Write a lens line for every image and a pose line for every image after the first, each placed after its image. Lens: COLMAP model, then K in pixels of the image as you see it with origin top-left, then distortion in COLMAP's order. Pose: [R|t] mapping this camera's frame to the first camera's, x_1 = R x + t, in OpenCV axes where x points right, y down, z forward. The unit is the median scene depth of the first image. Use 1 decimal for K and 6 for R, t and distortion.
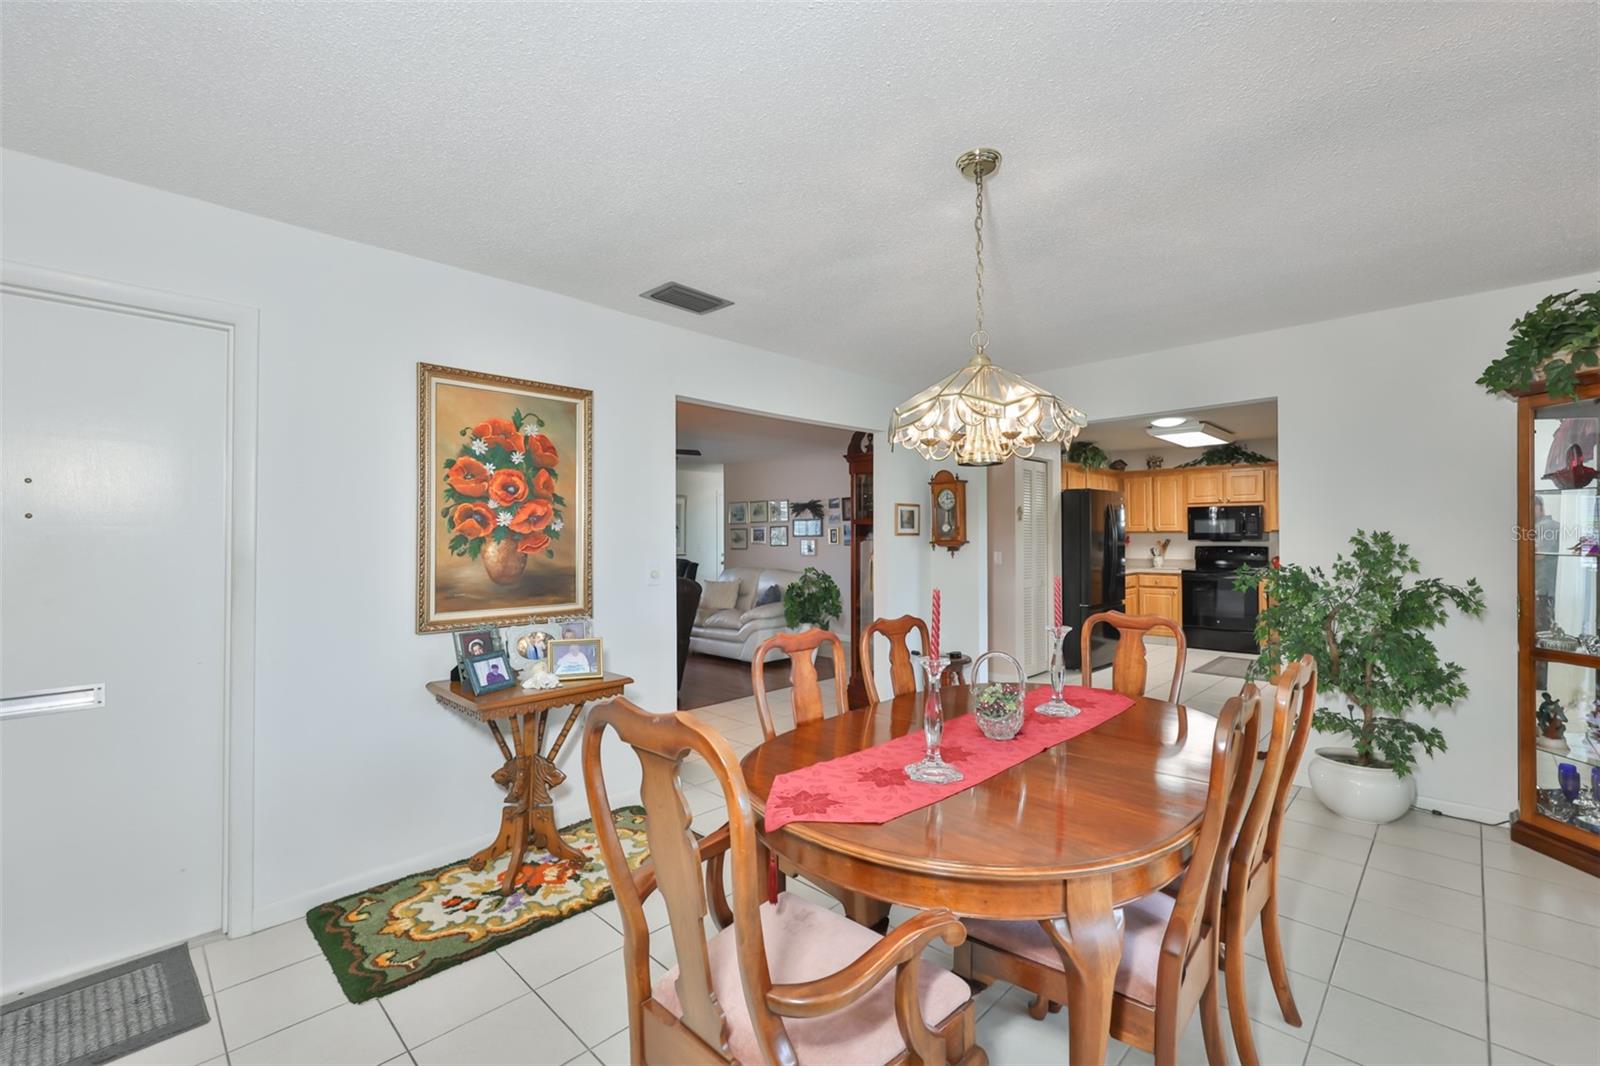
lens RADIAL K [[676.5, 0, 810.7], [0, 676.5, 526.3], [0, 0, 1]] dist [-0.008413, 0.000562]
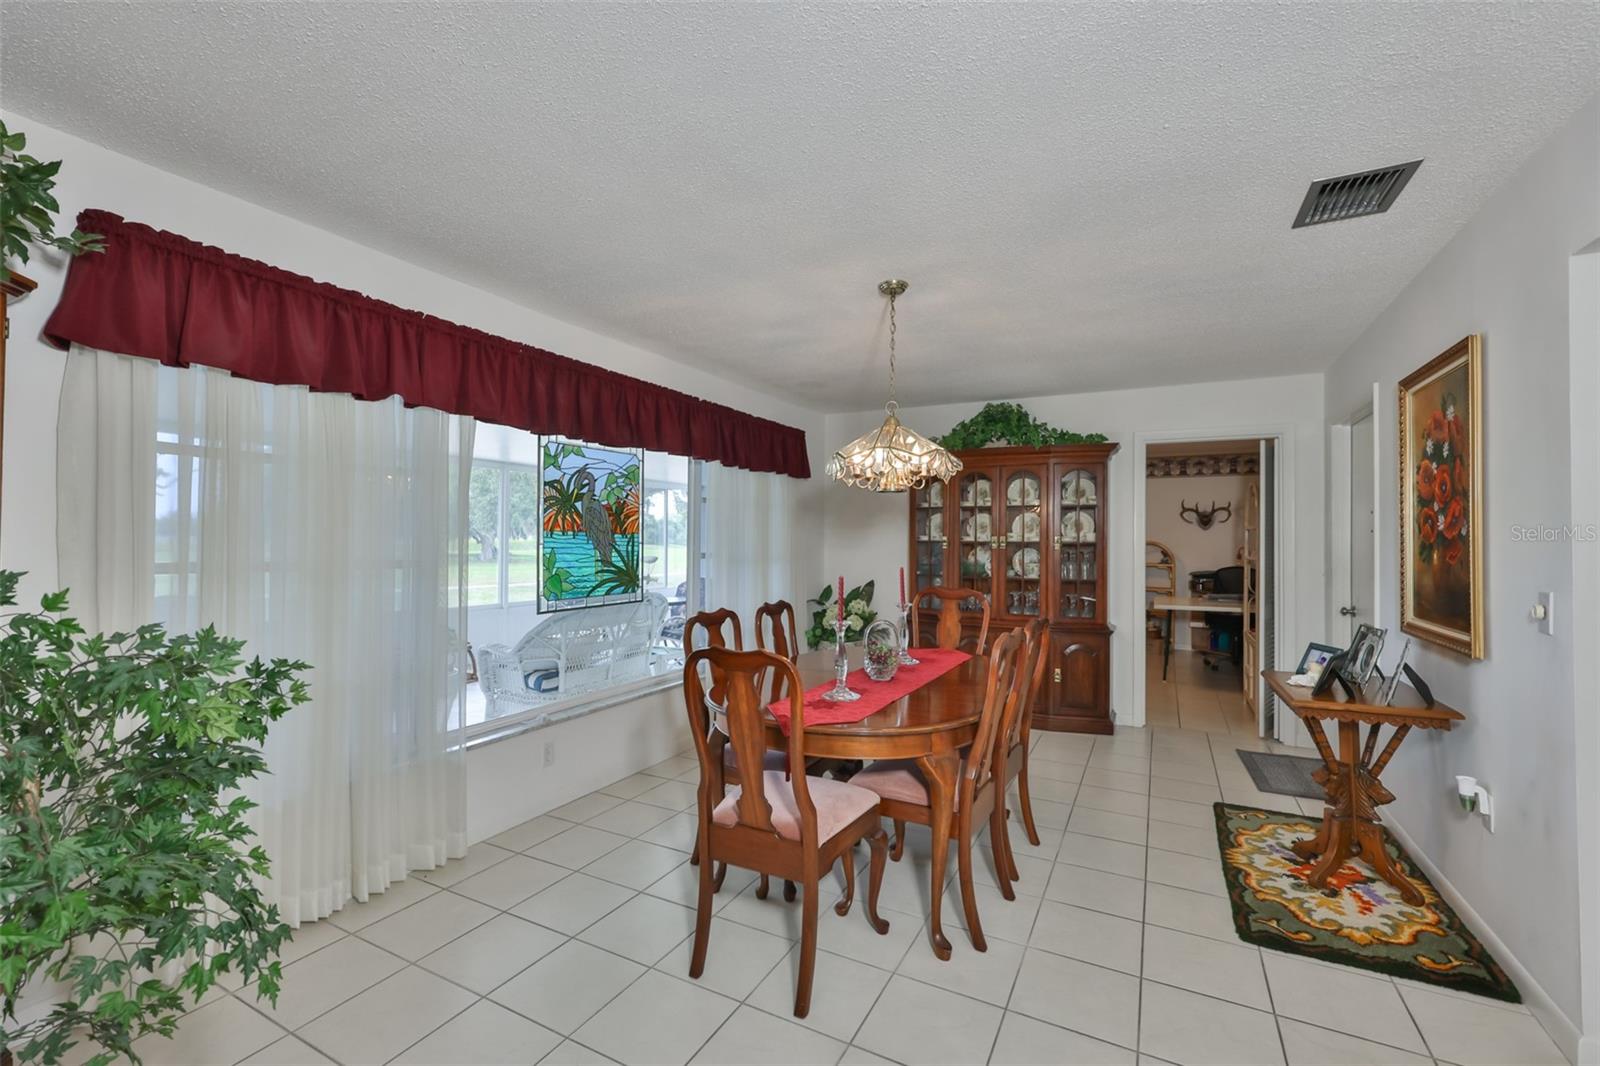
lens RADIAL K [[676.5, 0, 795.9], [0, 676.5, 531.9], [0, 0, 1]] dist [-0.008413, 0.000562]
pose [[-0.965877, -0.006625, -0.258915, 0.563322], [0.000363, 0.999637, -0.026934, 0.024258], [0.258999, -0.026109, -0.965525, 1.581420]]
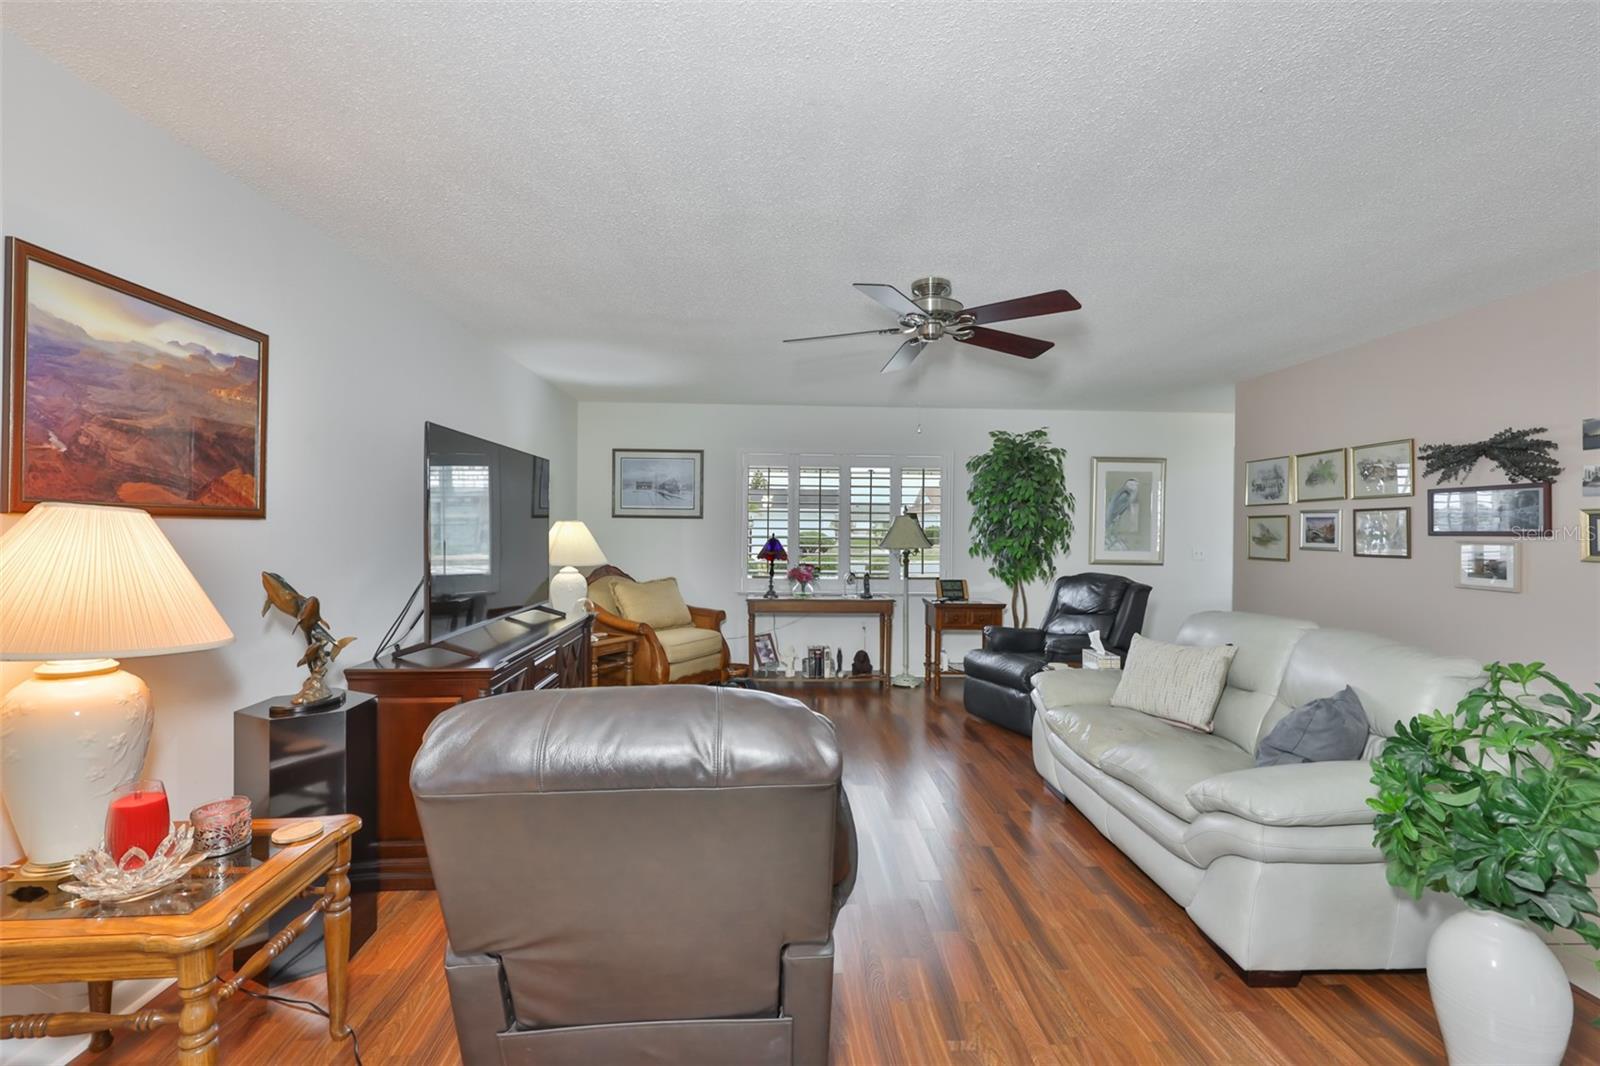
lens RADIAL K [[676.5, 0, 782.6], [0, 676.5, 532.4], [0, 0, 1]] dist [-0.008413, 0.000562]
pose [[0.699589, 0.014128, -0.714406, -0.034611], [-0.001418, 0.999830, 0.018385, 0.024352], [0.714544, -0.011849, 0.699490, 1.537669]]
